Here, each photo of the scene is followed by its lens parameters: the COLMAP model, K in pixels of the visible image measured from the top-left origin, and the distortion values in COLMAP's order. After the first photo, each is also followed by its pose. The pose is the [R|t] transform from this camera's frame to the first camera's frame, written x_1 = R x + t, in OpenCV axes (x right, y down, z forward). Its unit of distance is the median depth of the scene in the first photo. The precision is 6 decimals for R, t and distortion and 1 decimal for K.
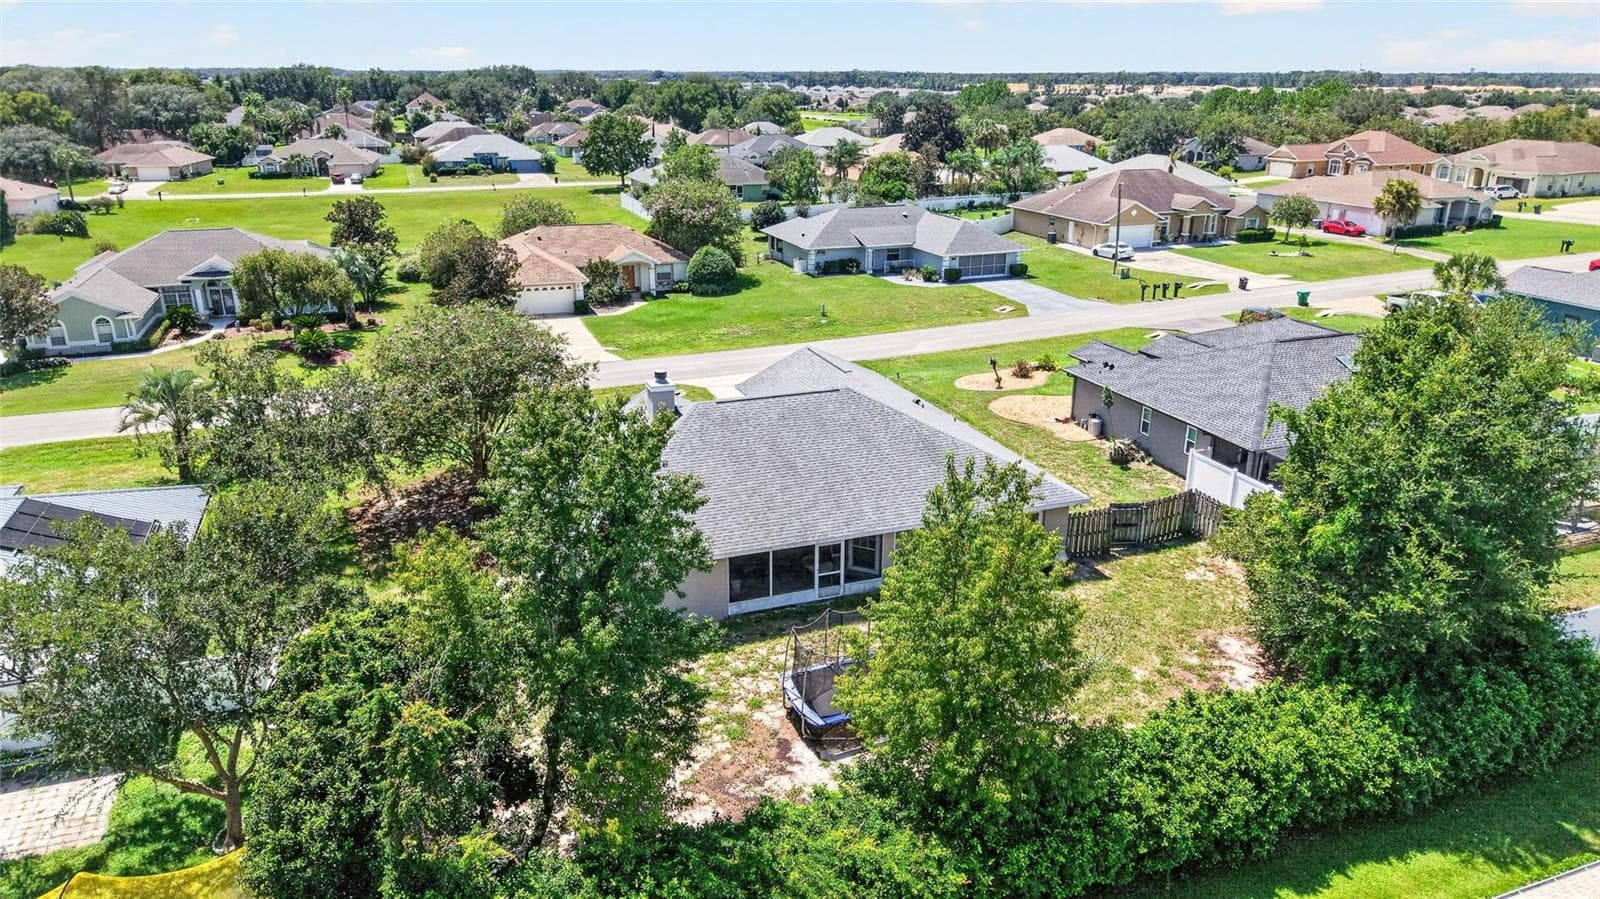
lens RADIAL K [[1064.5, 0, 792.6], [0, 1064.5, 462.1], [0, 0, 1]] dist [0.037914, -0.044465]
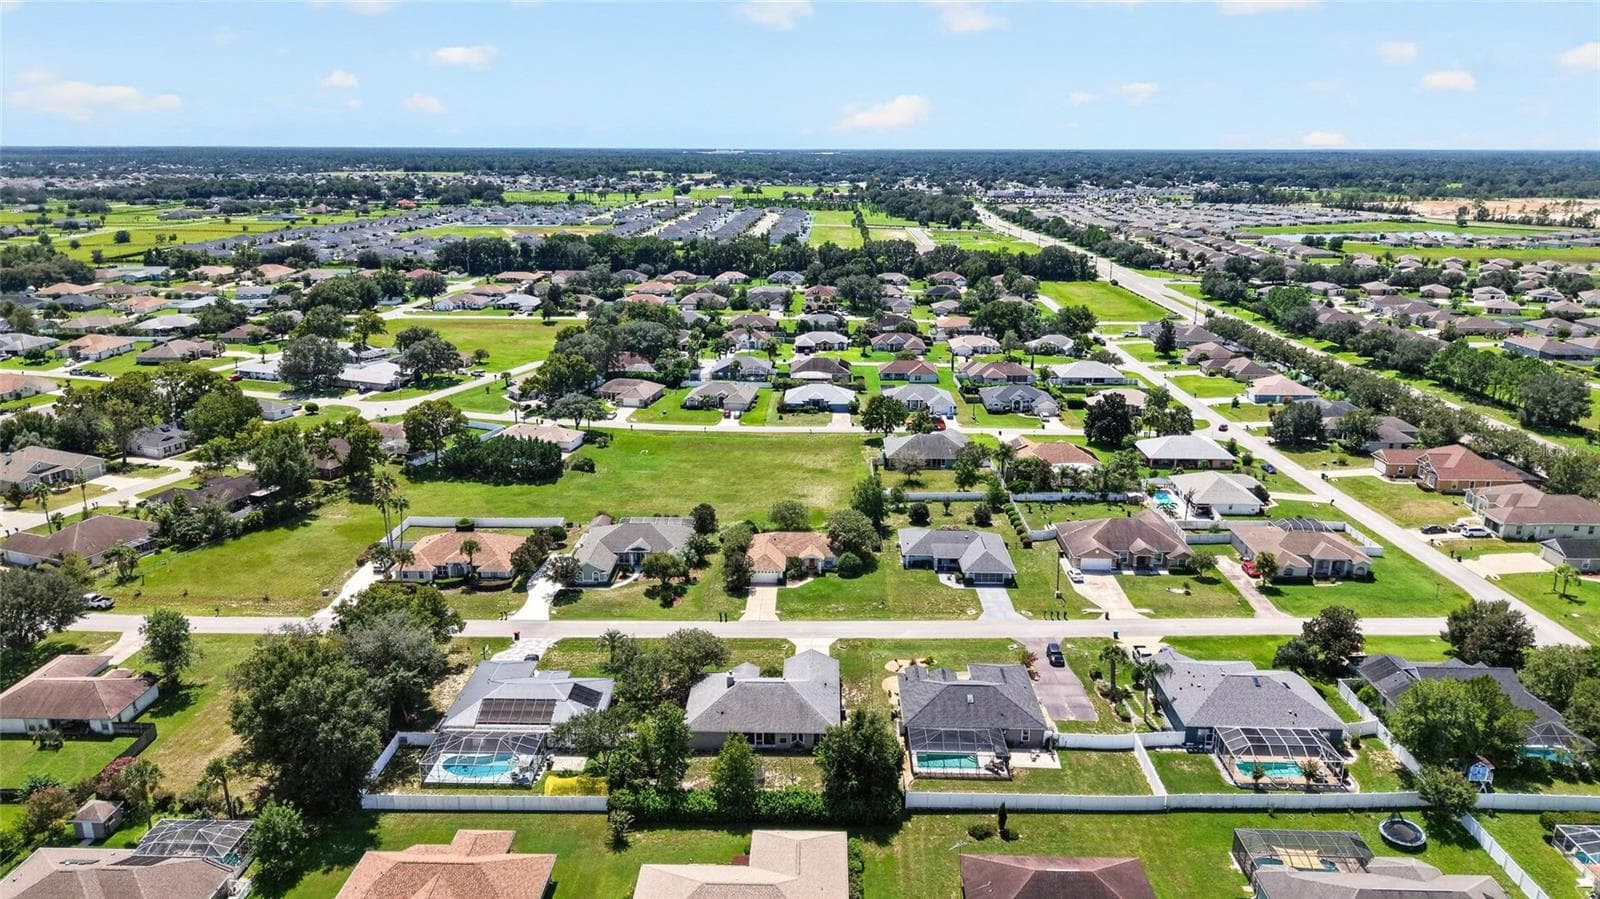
lens RADIAL K [[1064.5, 0, 793.5], [0, 1064.5, 443.7], [0, 0, 1]] dist [0.037914, -0.044465]
pose [[0.925570, 0.101107, -0.364825, 0.518088], [-0.127722, 0.990573, -0.049510, -0.277362], [0.356380, 0.092421, 0.929759, -0.920009]]
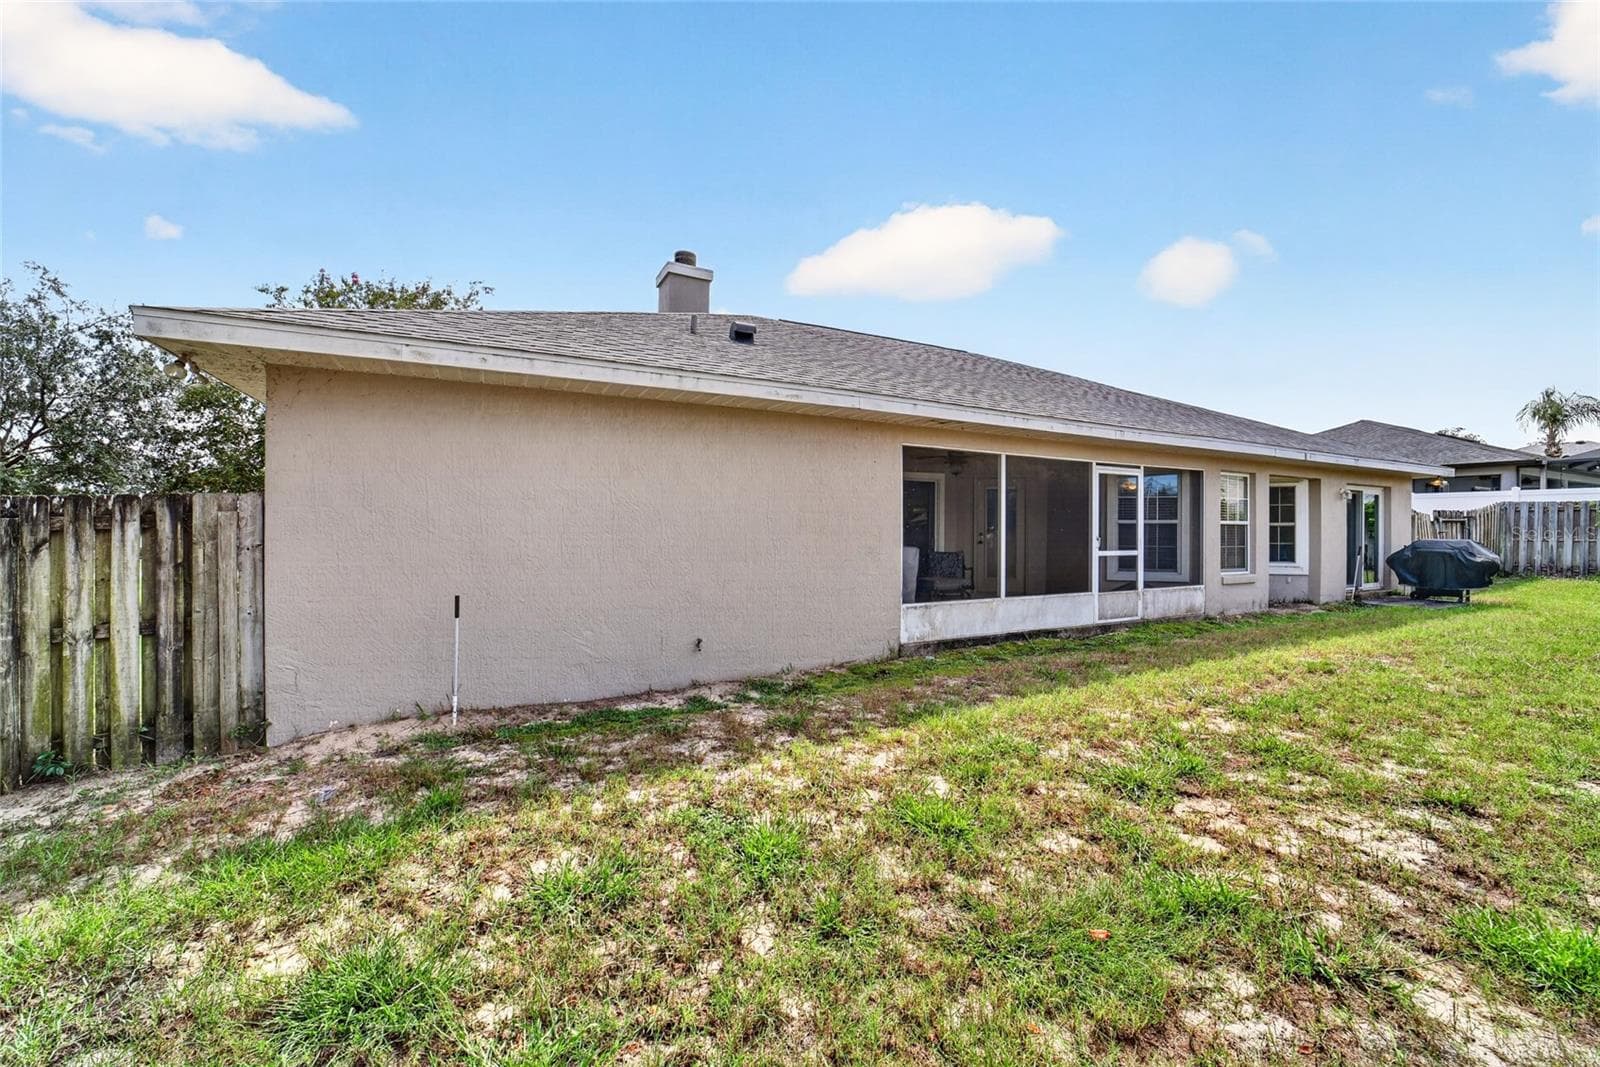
lens RADIAL K [[631.4, 0, 804.3], [0, 631.4, 538.4], [0, 0, 1]] dist [-0.022656, 0.000077]
pose [[0.992317, -0.002254, 0.123697, -0.041934], [0.043208, 0.943188, -0.329438, 0.065264], [-0.115927, 0.332252, 0.936039, 0.302347]]
